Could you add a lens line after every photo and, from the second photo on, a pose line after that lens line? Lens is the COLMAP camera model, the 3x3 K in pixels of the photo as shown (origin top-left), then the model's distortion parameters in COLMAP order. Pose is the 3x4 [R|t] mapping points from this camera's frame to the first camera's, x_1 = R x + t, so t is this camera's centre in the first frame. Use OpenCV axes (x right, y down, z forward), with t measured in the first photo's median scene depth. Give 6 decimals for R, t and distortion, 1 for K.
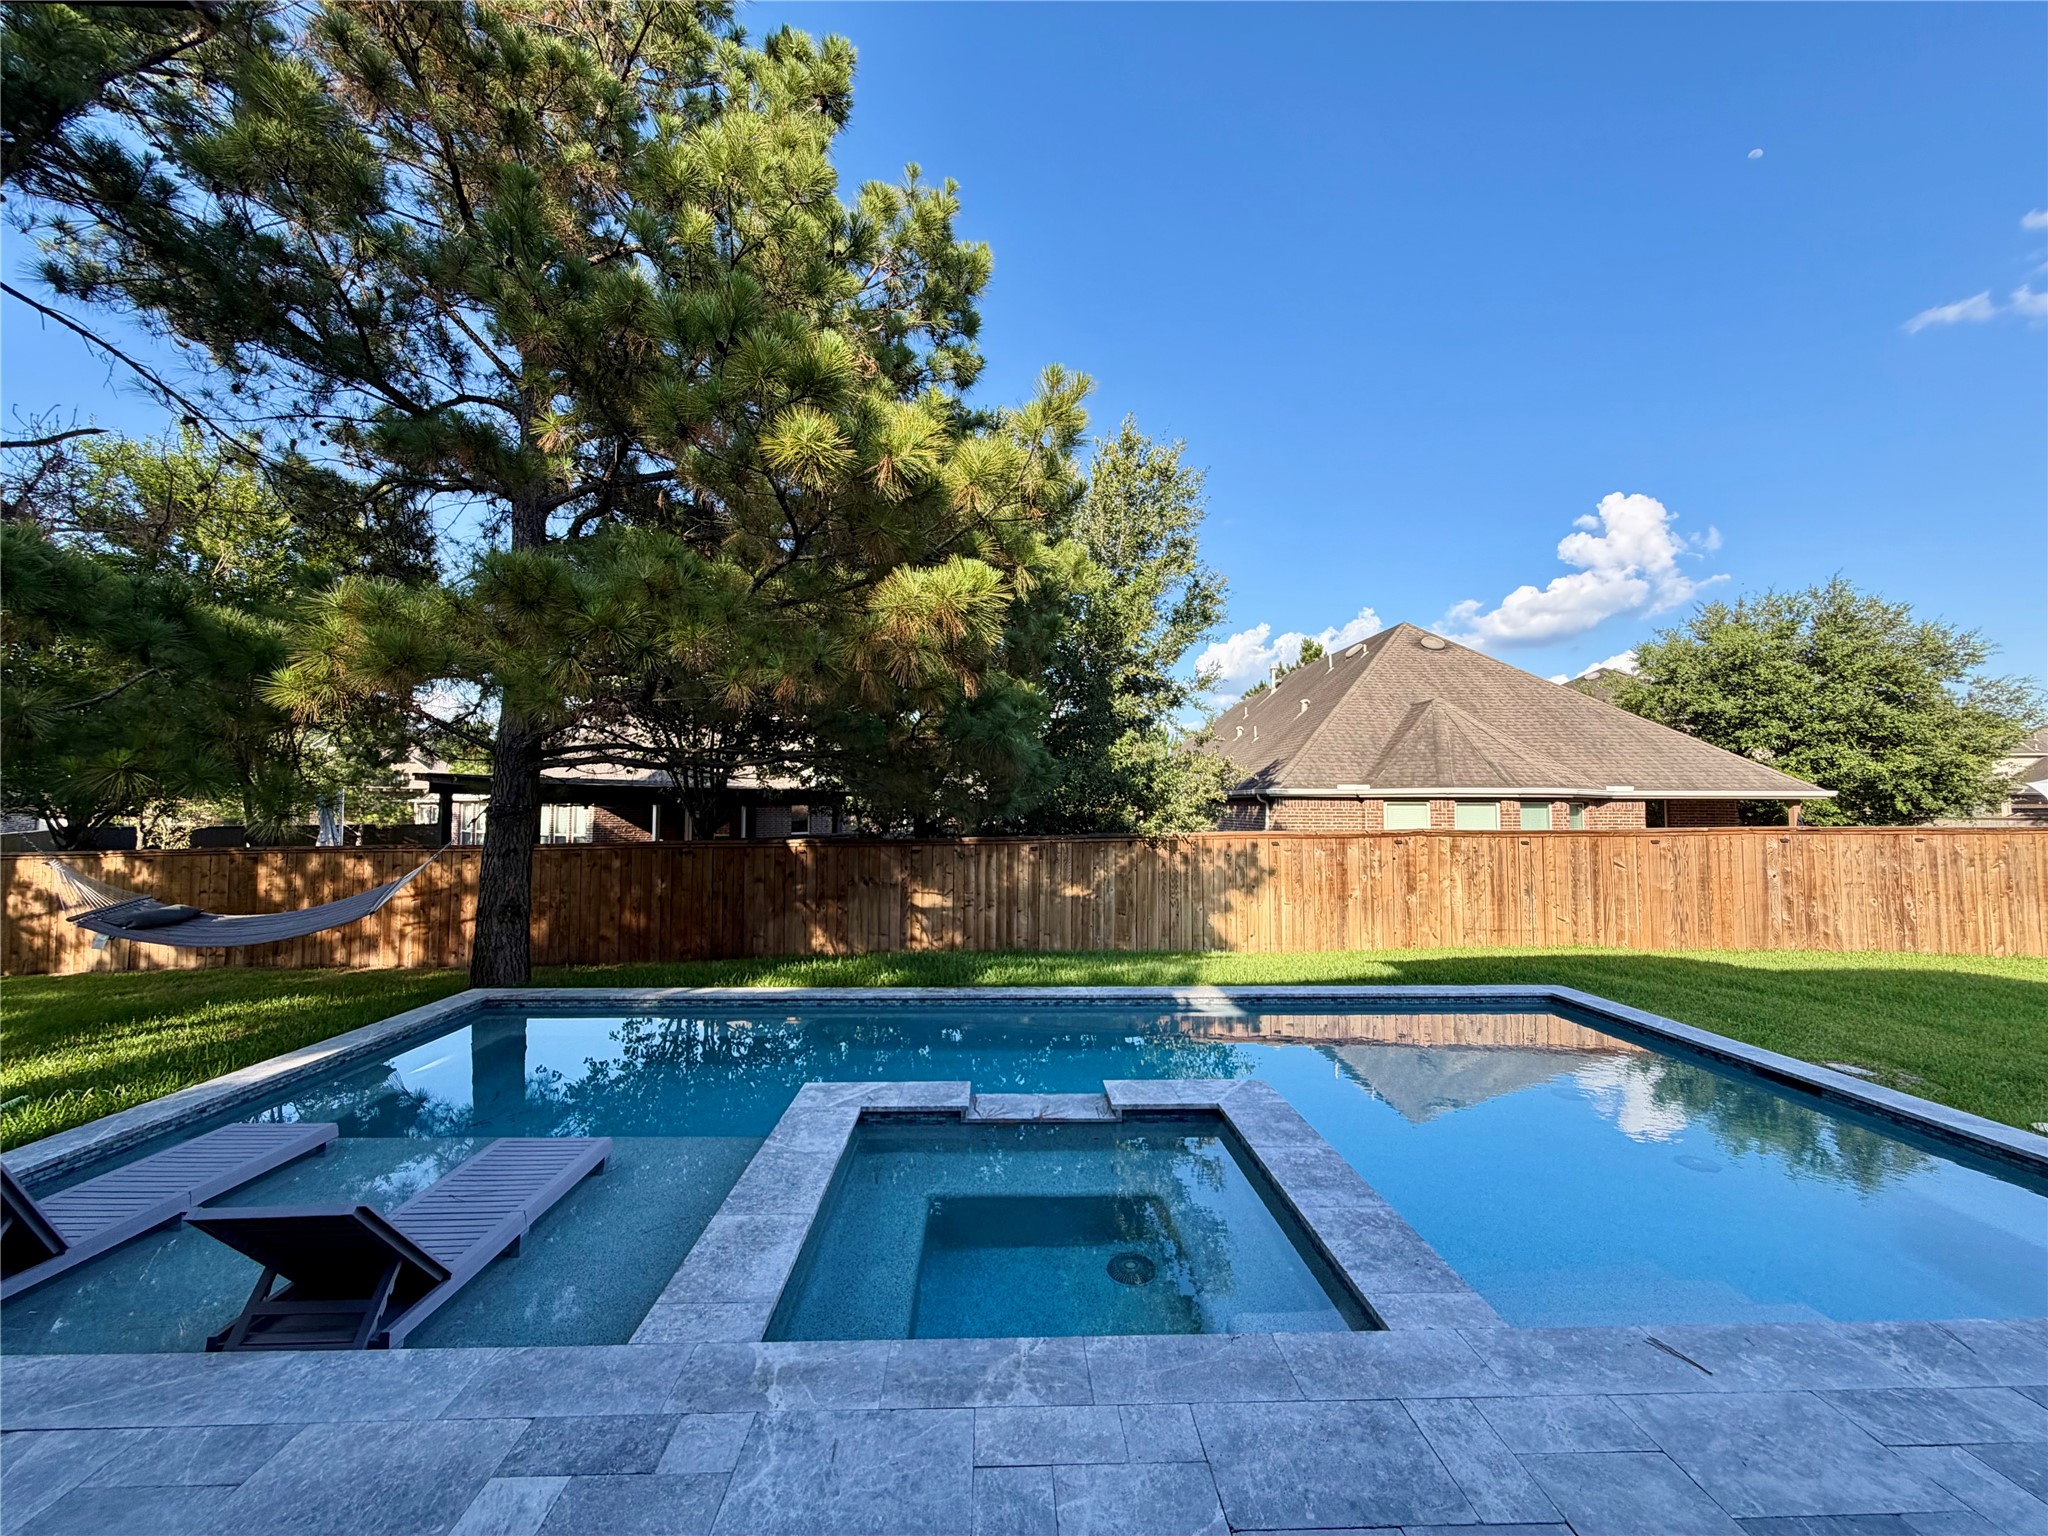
lens RADIAL K [[815.0, 0, 1019.6], [0, 815.0, 765.8], [0, 0, 1]] dist [0.000889, -0.000294]
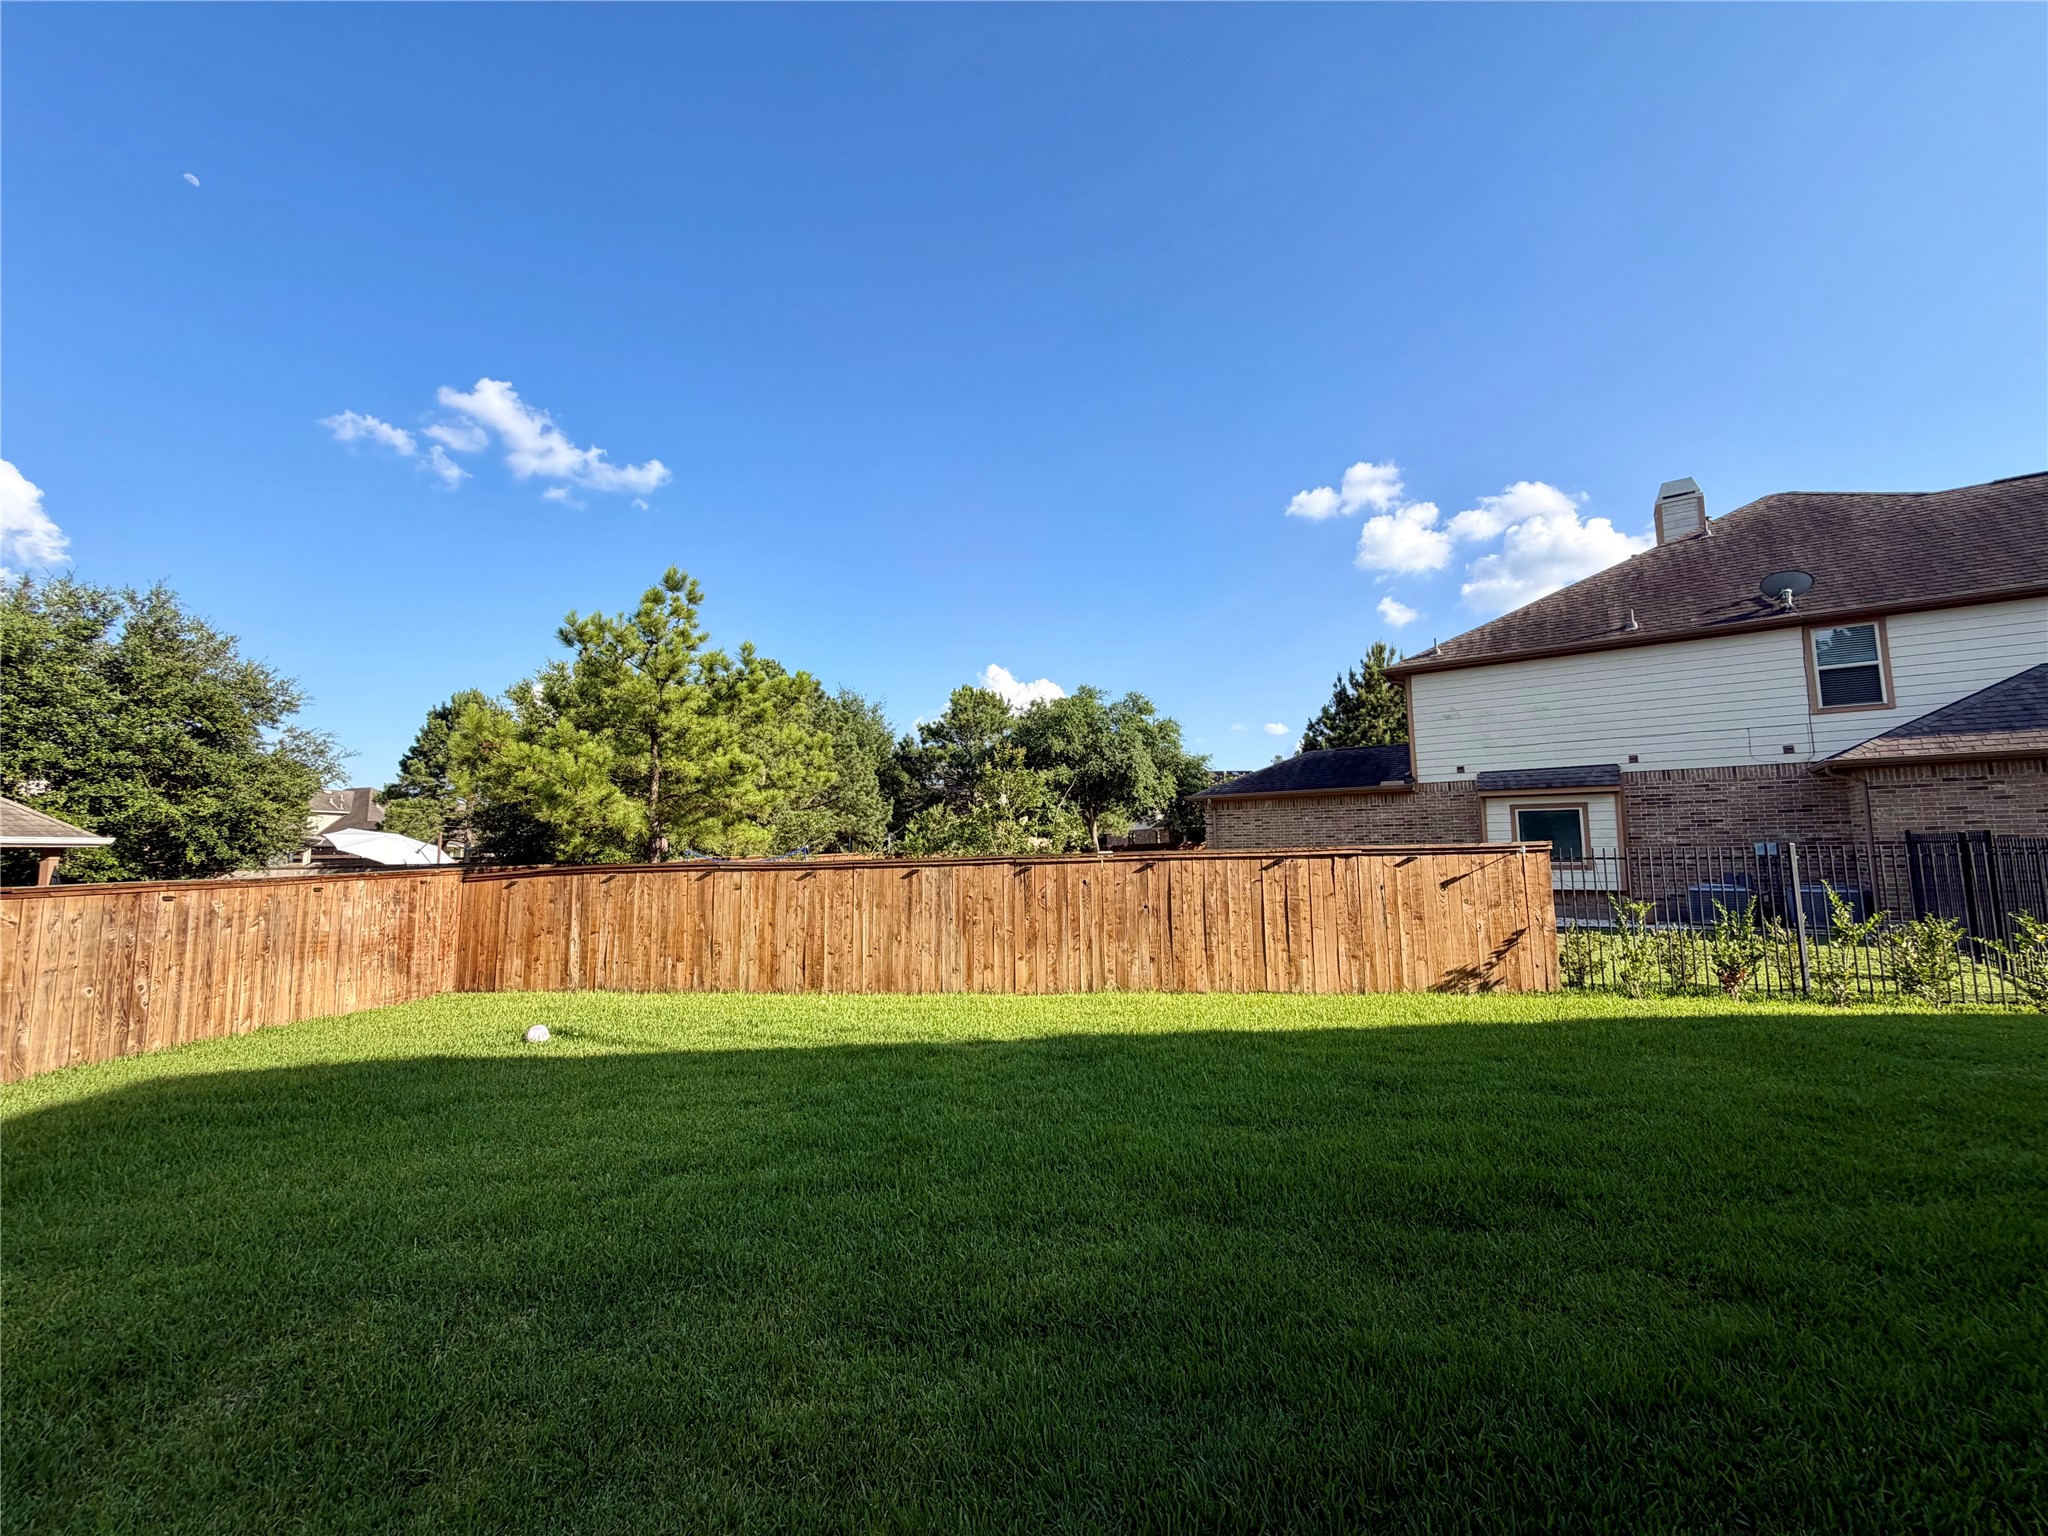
lens RADIAL K [[815.0, 0, 1019.9], [0, 815.0, 766.8], [0, 0, 1]] dist [0.000889, -0.000294]
pose [[-0.015170, 0.101095, 0.994761, 0.300389], [-0.038463, 0.994080, -0.101612, 0.014422], [-0.999145, -0.039803, -0.011191, 0.204470]]
